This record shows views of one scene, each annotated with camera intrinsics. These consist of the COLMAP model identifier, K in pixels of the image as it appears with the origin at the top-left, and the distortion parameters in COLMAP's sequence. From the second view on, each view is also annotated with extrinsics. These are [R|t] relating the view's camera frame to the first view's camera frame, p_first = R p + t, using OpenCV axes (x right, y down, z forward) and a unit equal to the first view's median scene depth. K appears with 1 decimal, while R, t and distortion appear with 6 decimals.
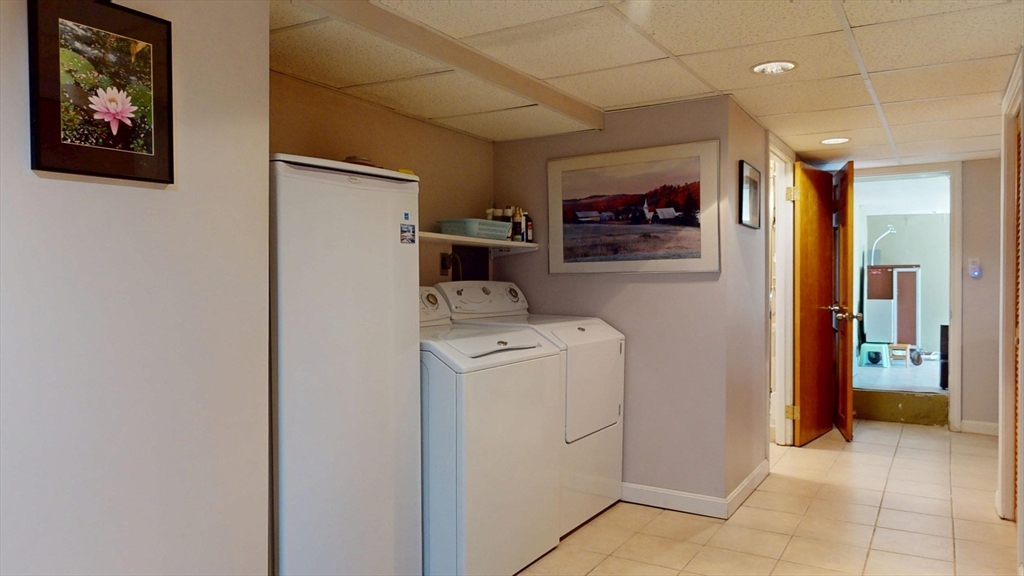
lens RADIAL K [[705.4, 0, 512.0], [0, 705.4, 288.0], [0, 0, 1]] dist [0.002630, 0.001418]
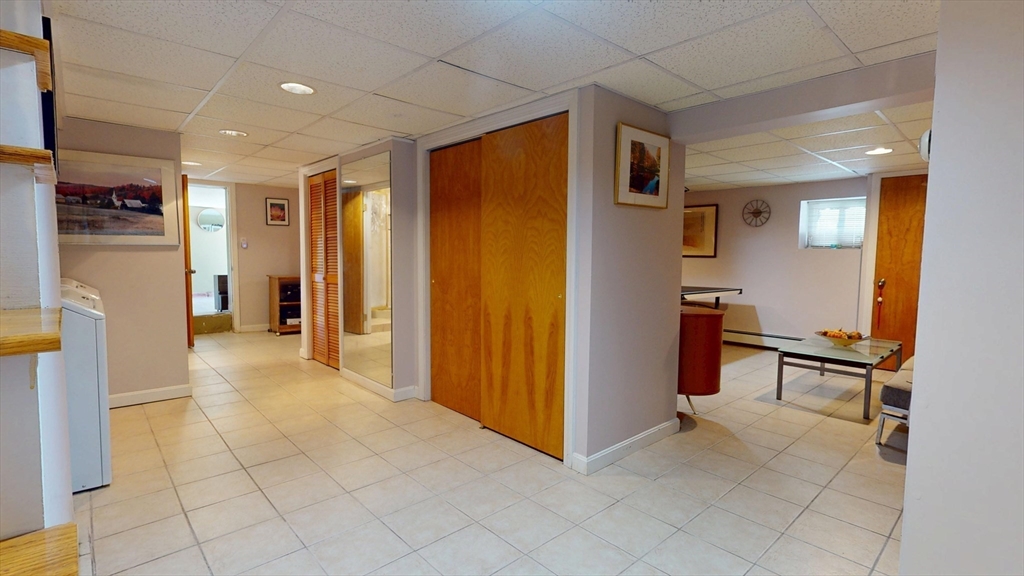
lens RADIAL K [[475.5, 0, 512.0], [0, 475.5, 288.0], [0, 0, 1]] dist [0.000546, 0.000140]
pose [[0.273890, -0.069957, 0.959213, -0.512836], [-0.004556, 0.997245, 0.074032, -0.008669], [-0.961750, -0.024647, 0.272817, -0.017864]]
